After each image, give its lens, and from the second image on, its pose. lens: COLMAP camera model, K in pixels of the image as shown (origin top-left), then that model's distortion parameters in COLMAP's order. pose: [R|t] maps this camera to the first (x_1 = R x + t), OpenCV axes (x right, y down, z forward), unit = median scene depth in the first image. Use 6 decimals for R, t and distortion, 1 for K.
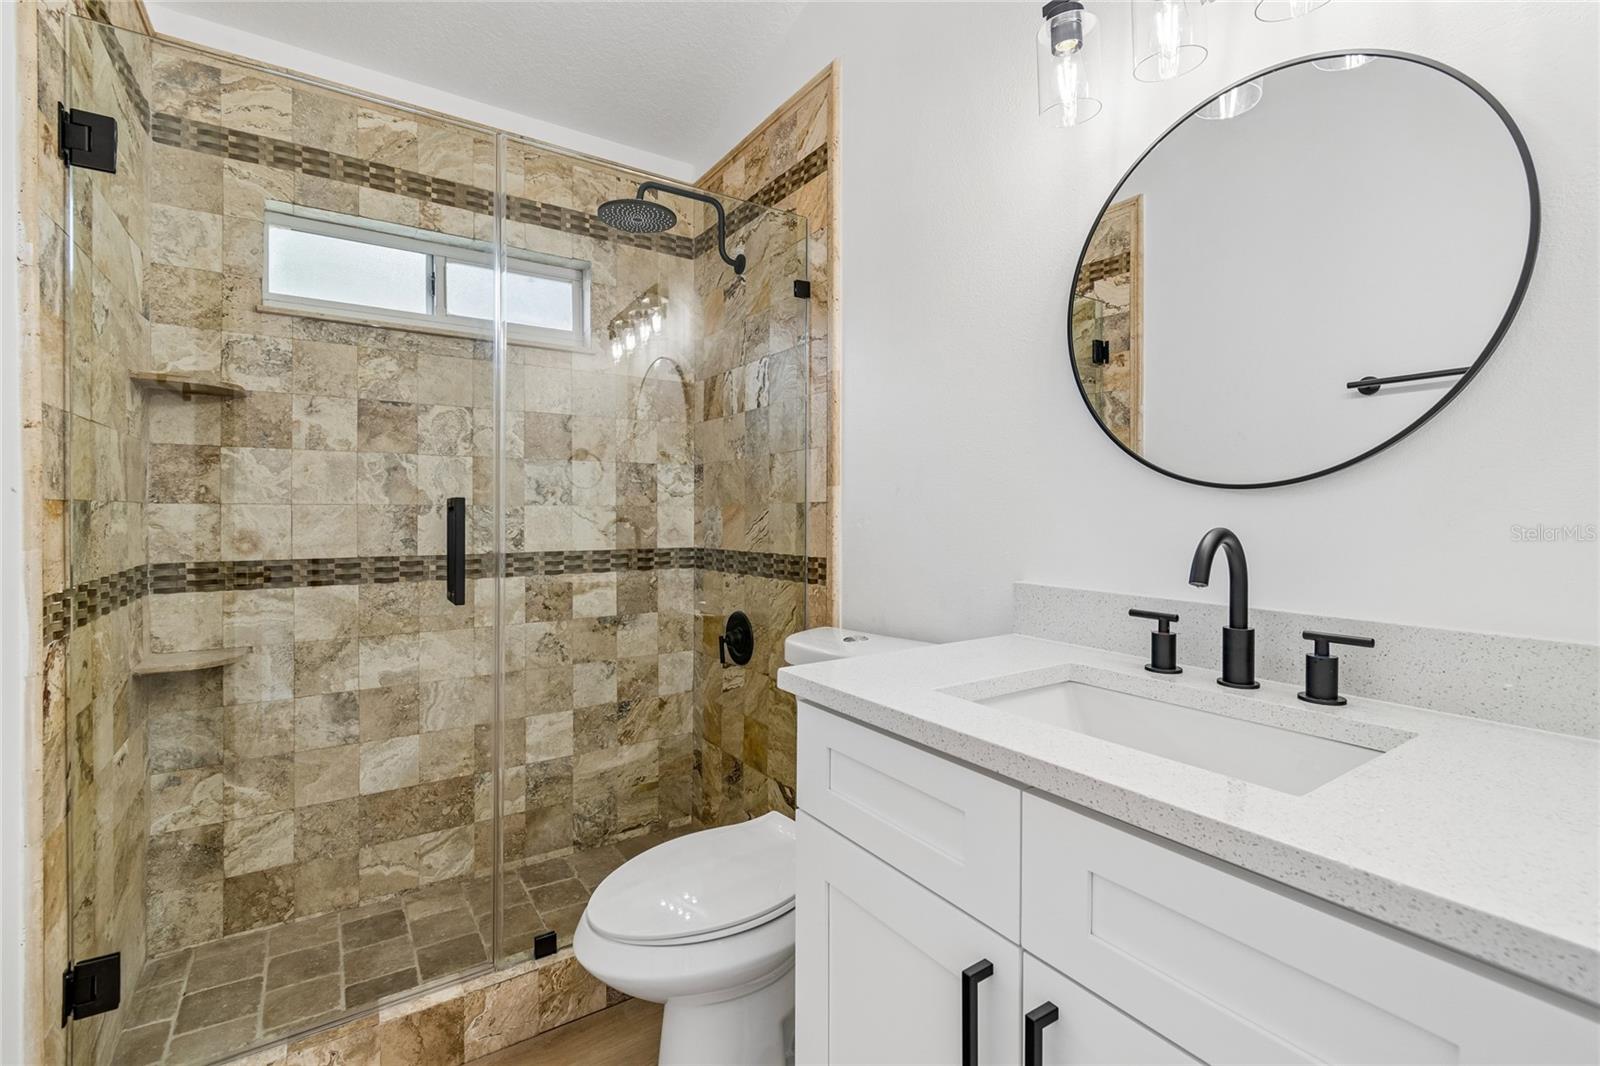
lens RADIAL K [[715.3, 0, 803.5], [0, 715.3, 514.2], [0, 0, 1]] dist [0.005102, -0.002695]
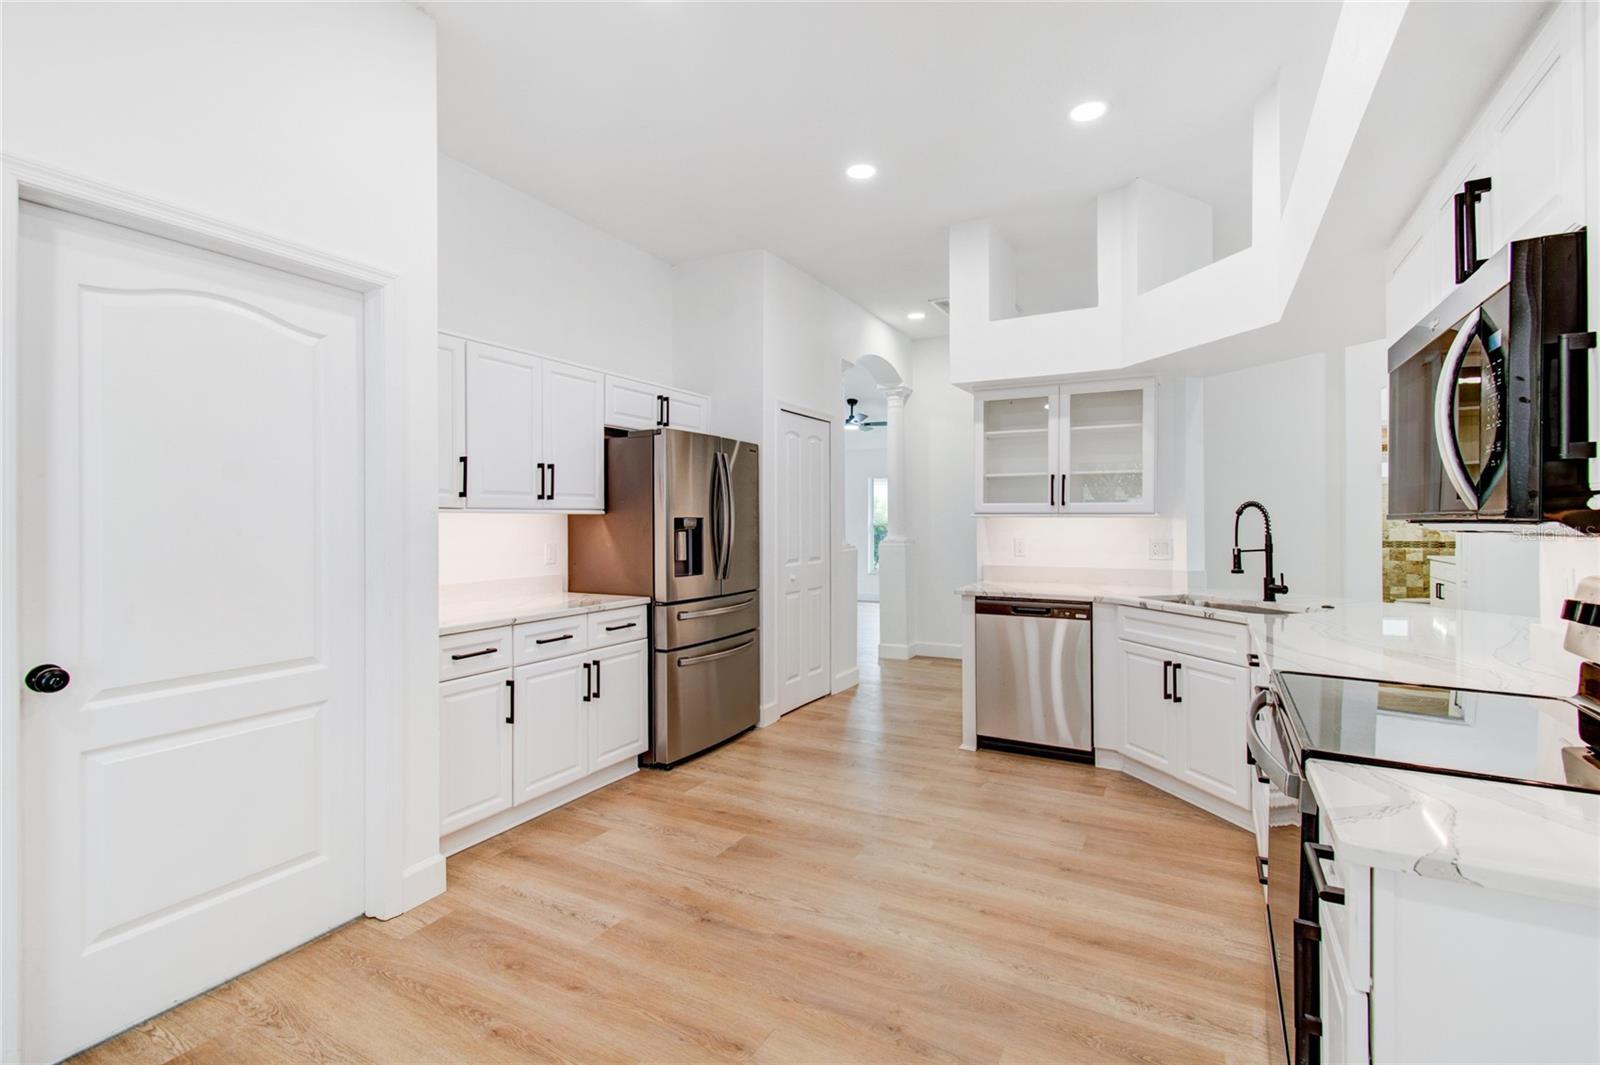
lens RADIAL K [[715.3, 0, 802.6], [0, 715.3, 526.5], [0, 0, 1]] dist [0.005102, -0.002695]
pose [[0.438347, -0.002393, -0.898803, 1.766203], [0.004703, 0.999989, -0.000369, -0.037388], [0.898793, -0.004066, 0.438354, -3.665134]]
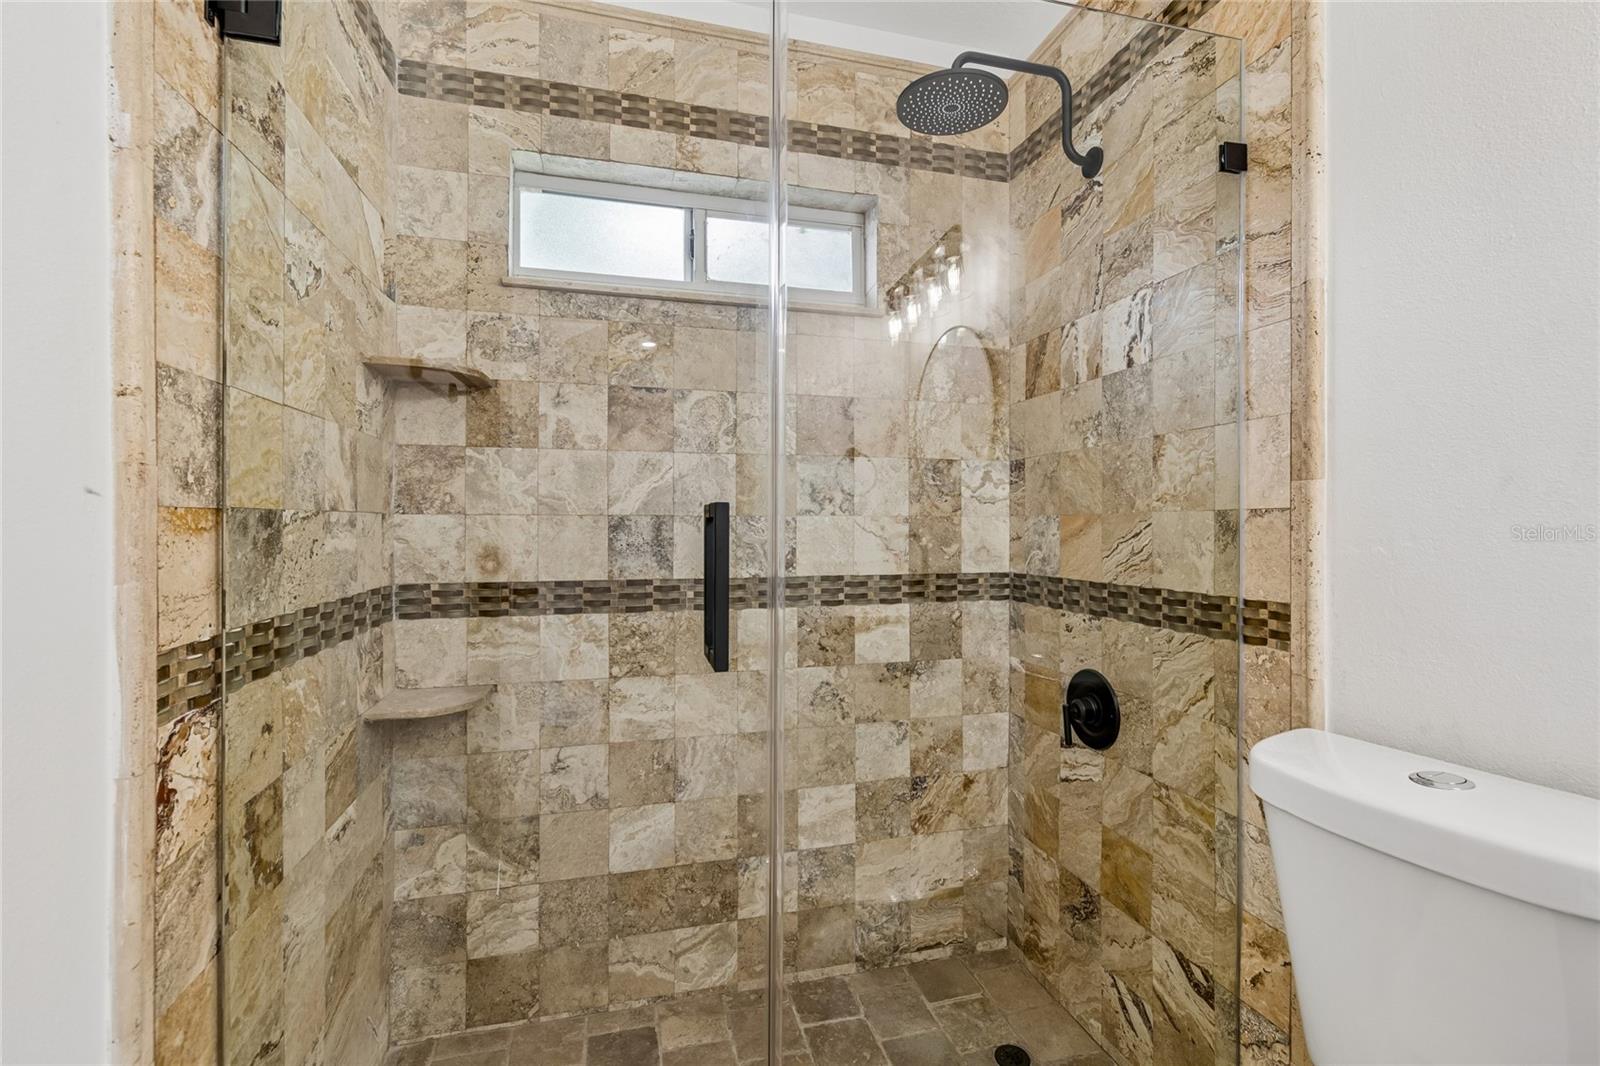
lens RADIAL K [[715.3, 0, 800.0], [0, 715.3, 526.3], [0, 0, 1]] dist [0.005102, -0.002695]
pose [[0.943621, 0.001994, -0.331022, -0.145751], [-0.001631, 0.999998, 0.001373, -0.002191], [0.331024, -0.000755, 0.943622, 0.302449]]
